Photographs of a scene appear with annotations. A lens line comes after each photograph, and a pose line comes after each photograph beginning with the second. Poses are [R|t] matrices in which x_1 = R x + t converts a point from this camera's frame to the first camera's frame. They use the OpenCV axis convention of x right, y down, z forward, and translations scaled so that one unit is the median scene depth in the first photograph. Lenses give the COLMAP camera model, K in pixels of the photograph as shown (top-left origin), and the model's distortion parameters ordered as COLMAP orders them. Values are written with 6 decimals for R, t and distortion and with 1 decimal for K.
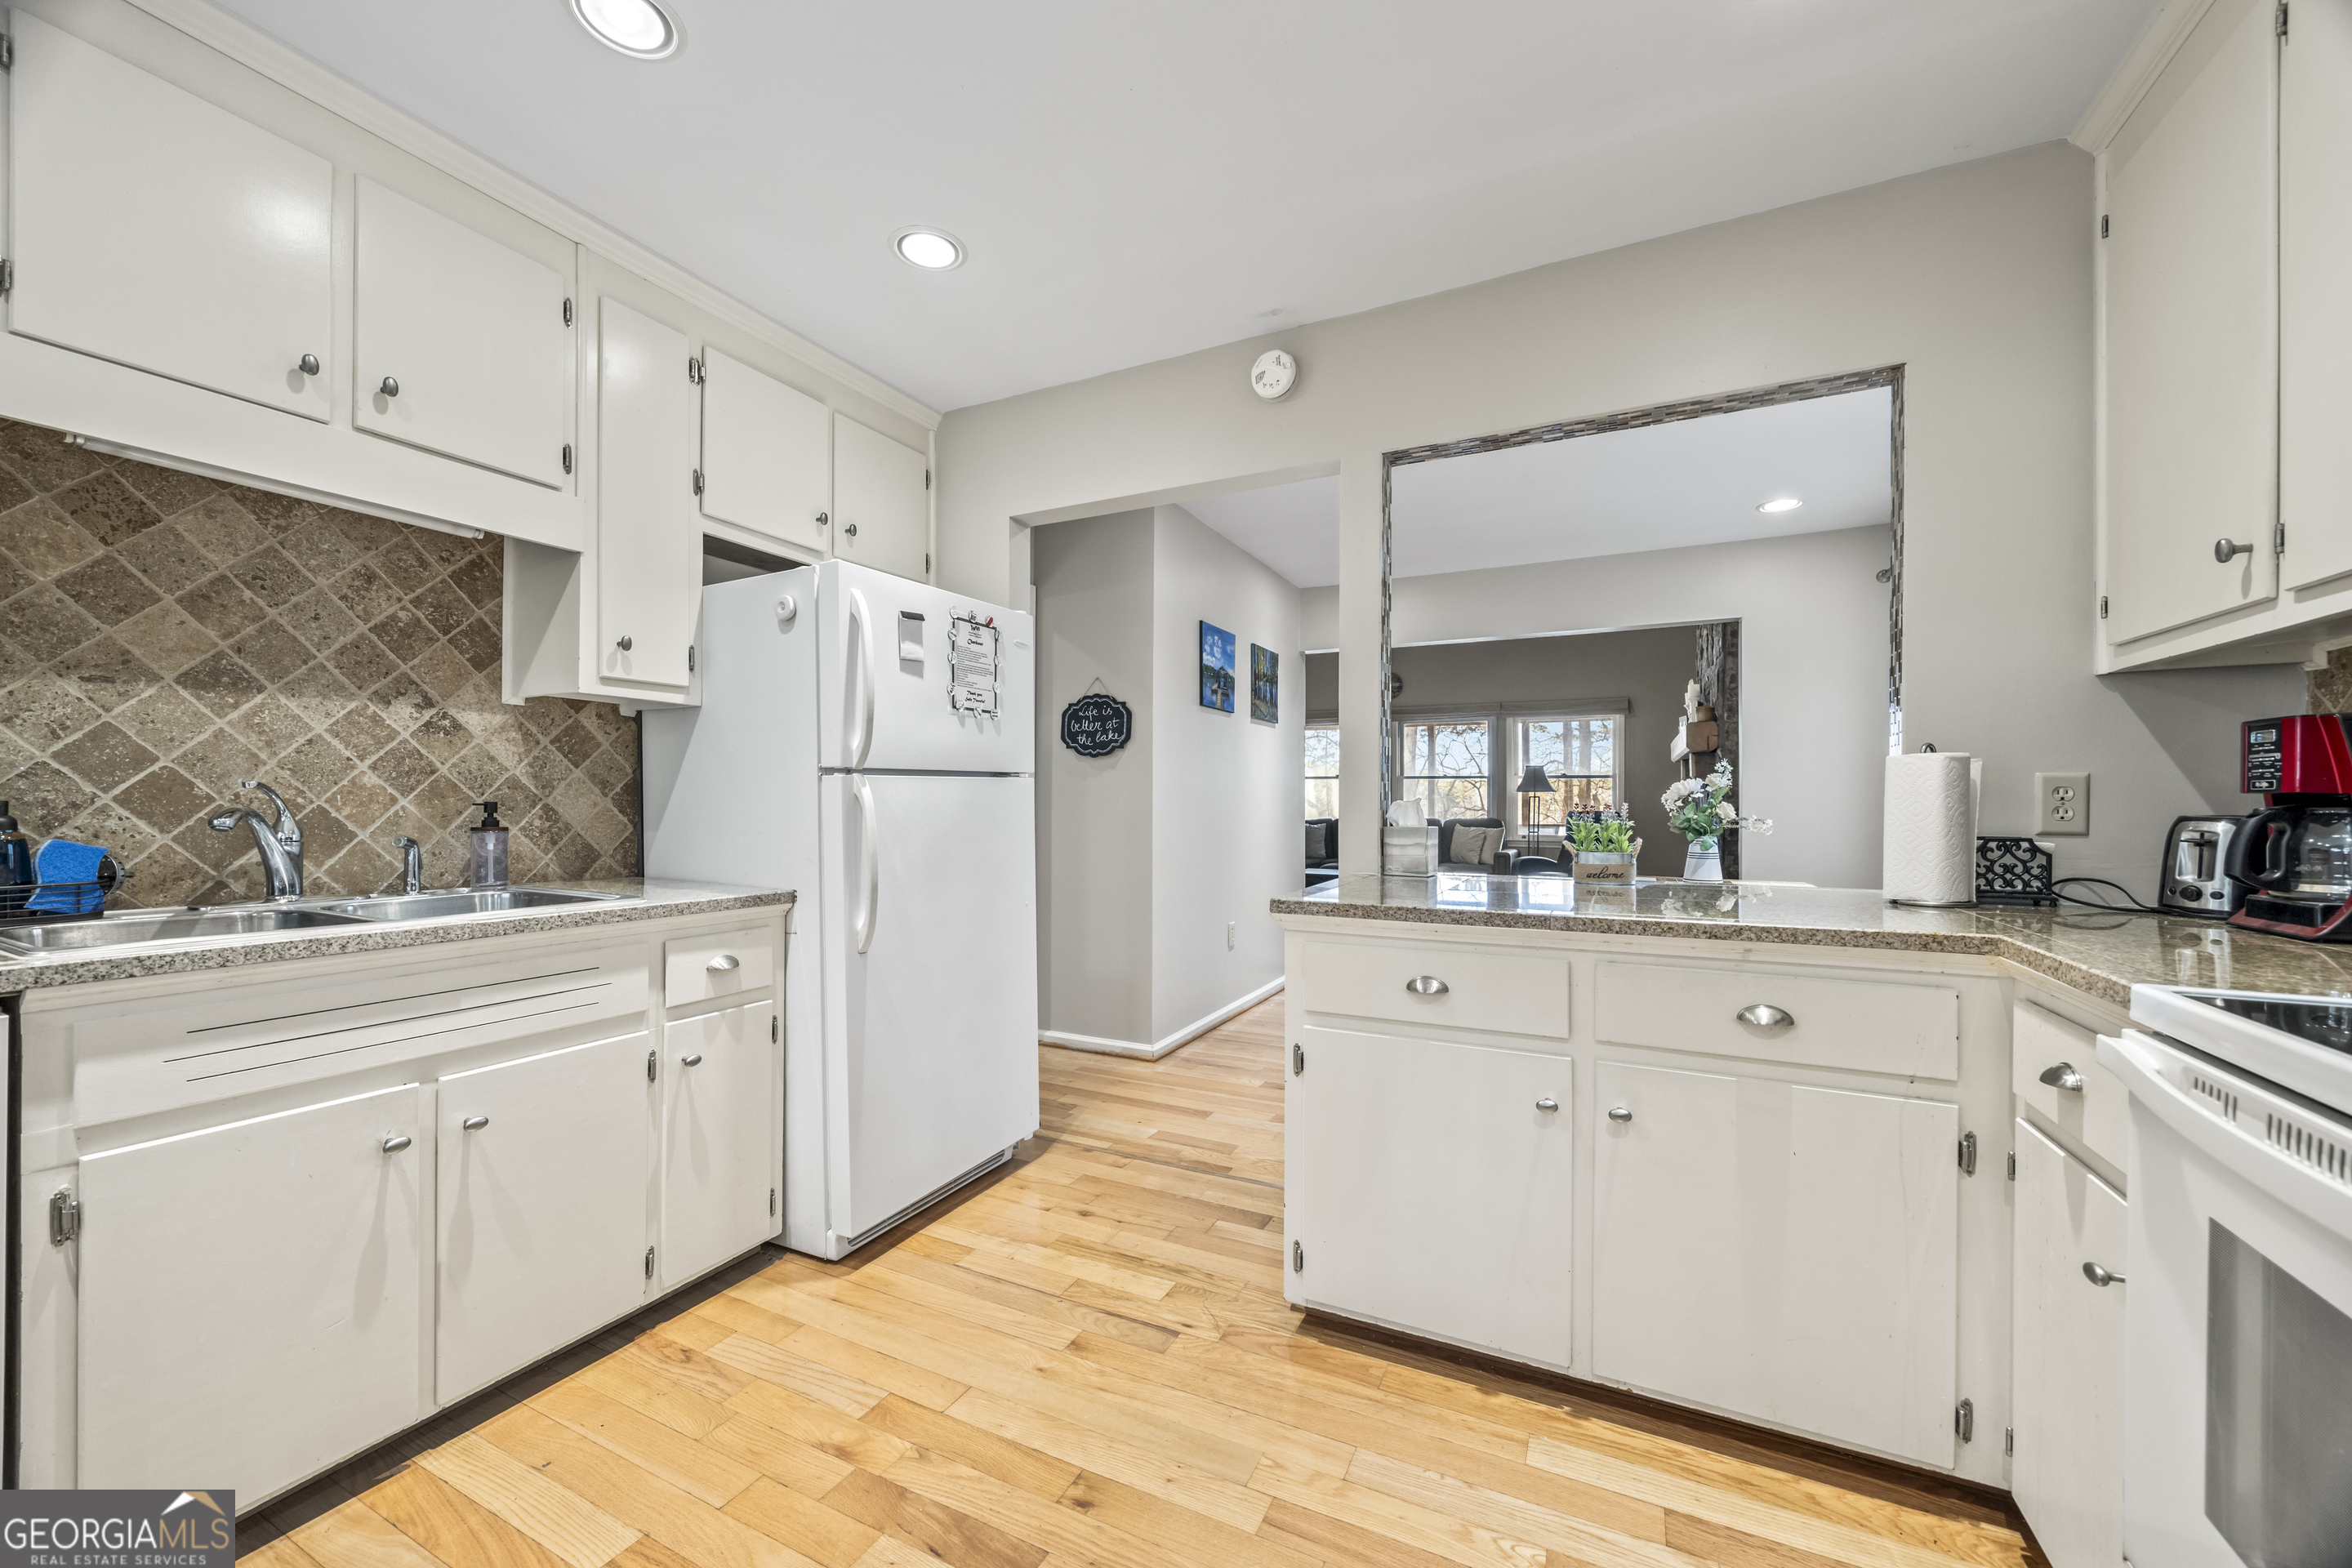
lens RADIAL K [[890.5, 0, 1178.3], [0, 890.5, 792.6], [0, 0, 1]] dist [0.000474, -0.000054]
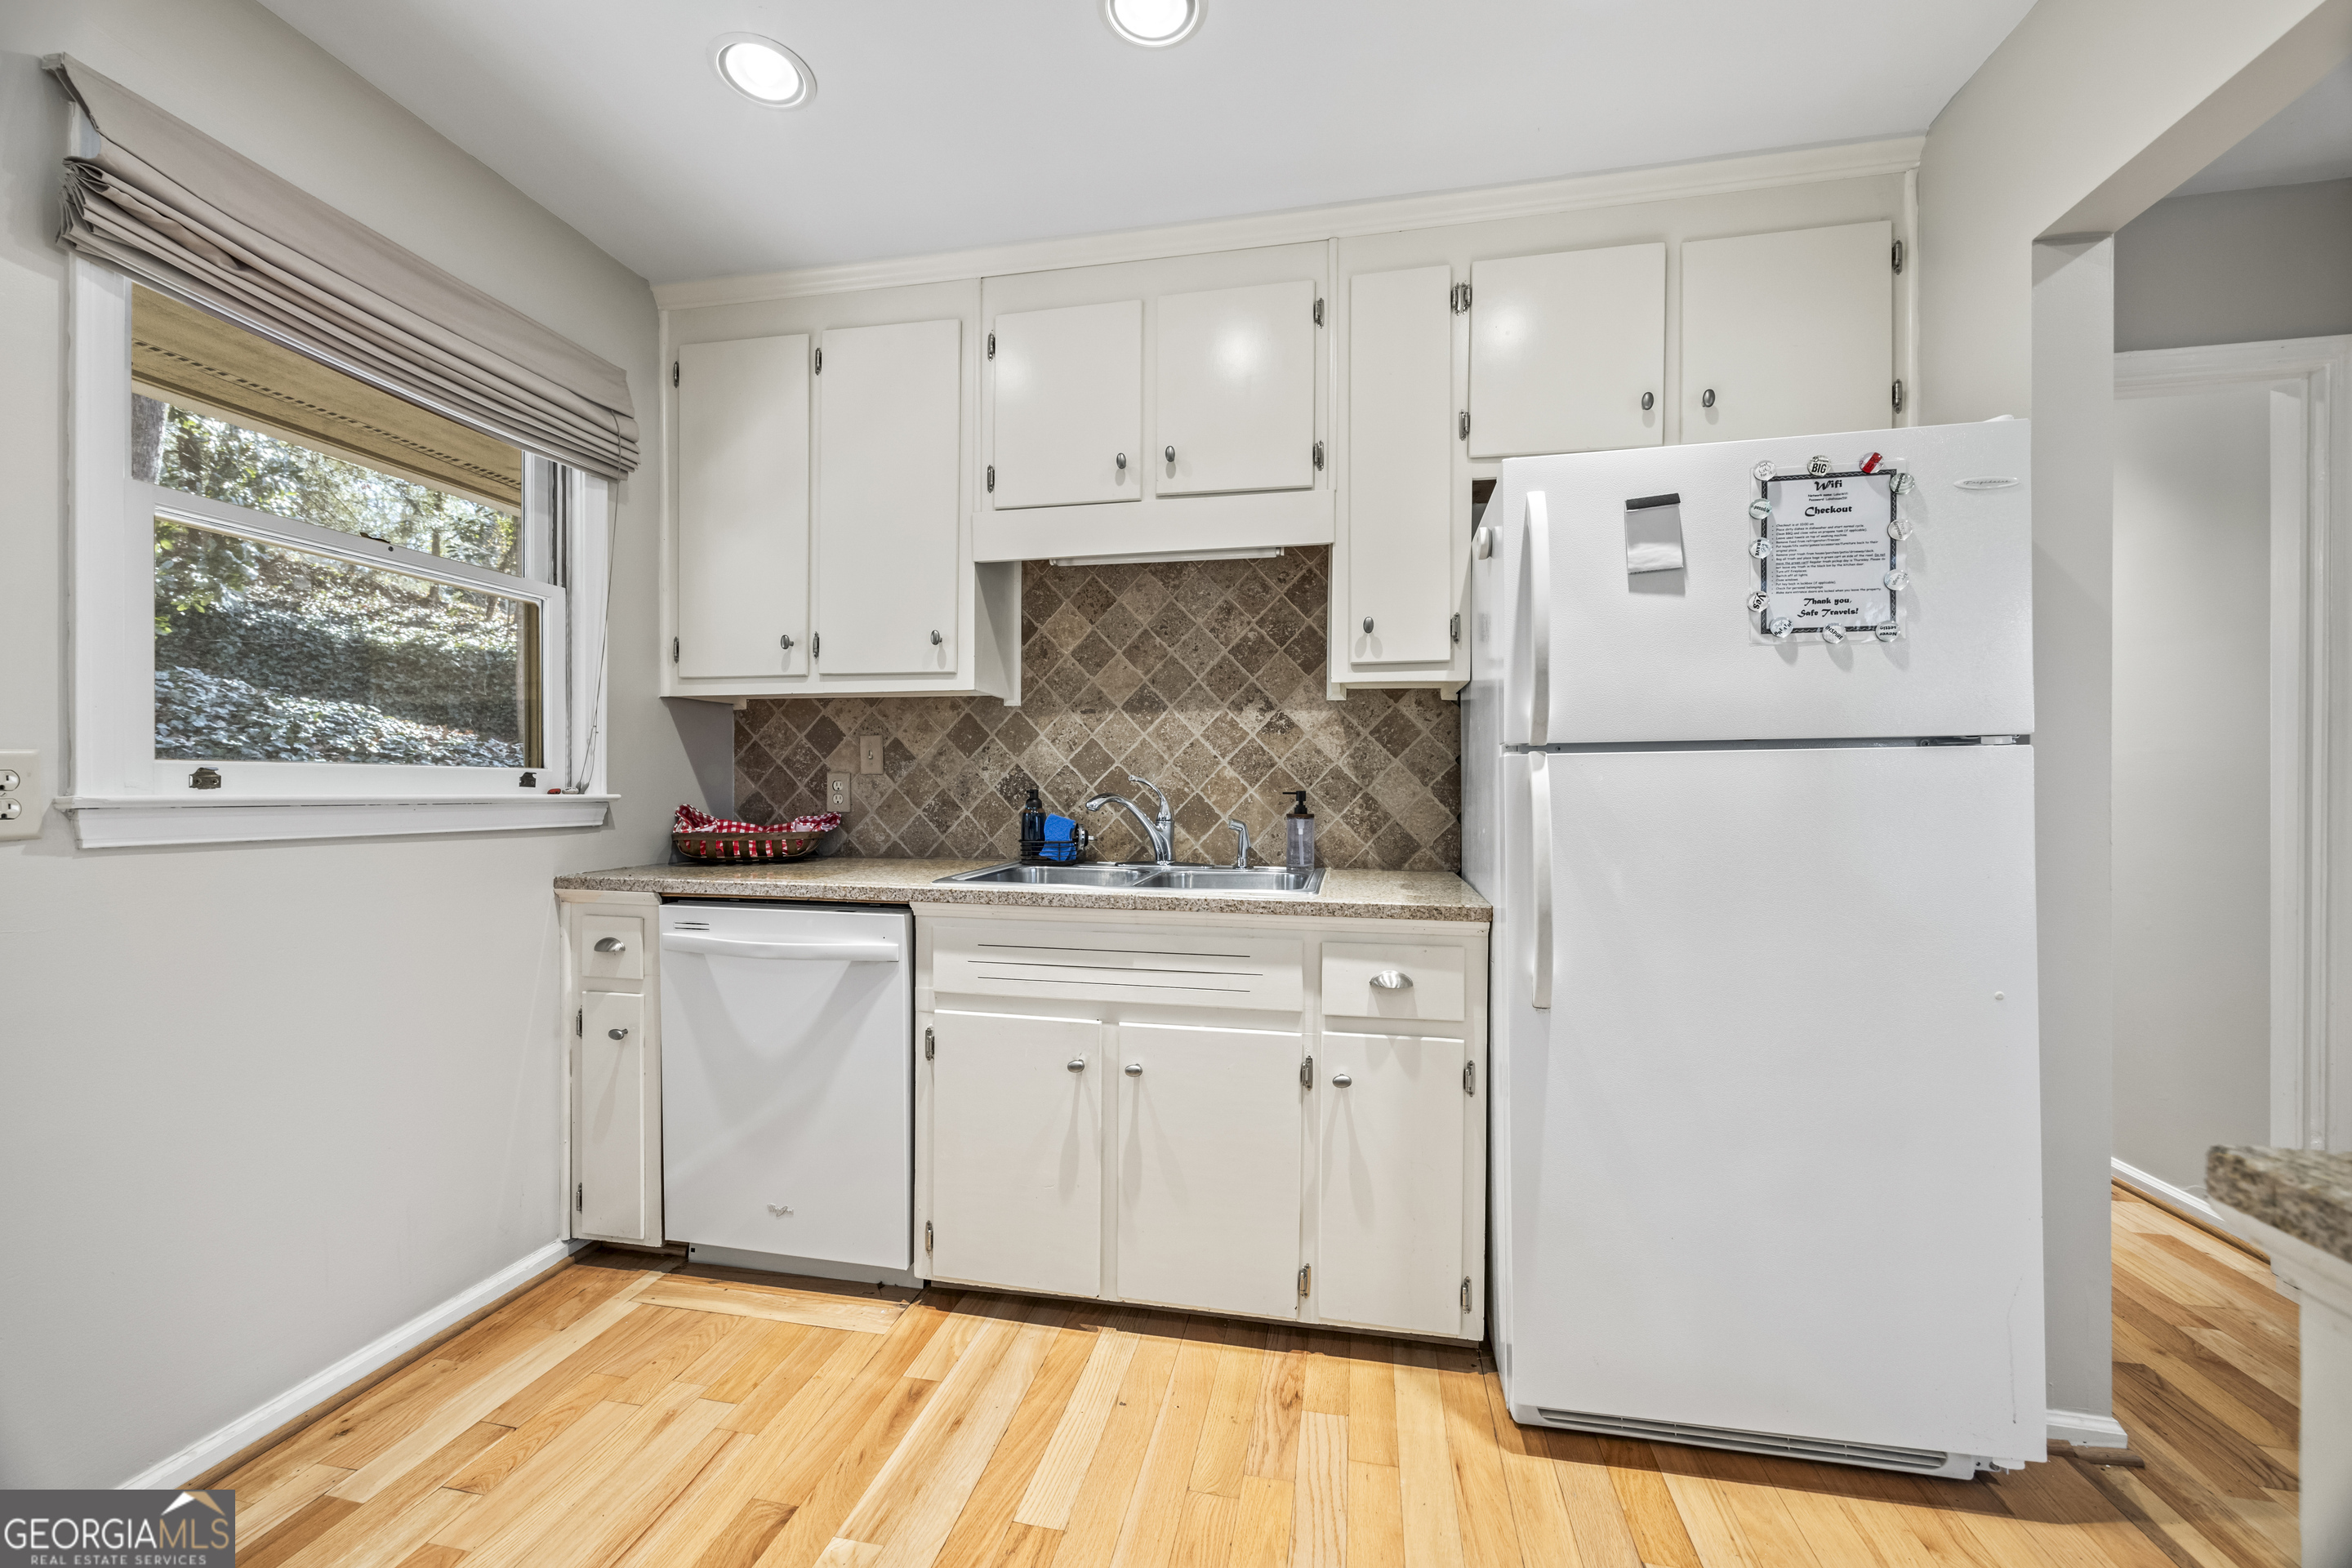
lens RADIAL K [[902.7, 0, 1176.0], [0, 902.7, 784.0], [0, 0, 1]] dist [-0.001697, 0.000071]
pose [[0.264667, -0.006357, -0.964319, 0.265559], [0.007507, 0.999962, -0.004532, 0.005609], [0.964311, -0.006039, 0.264705, 0.561514]]
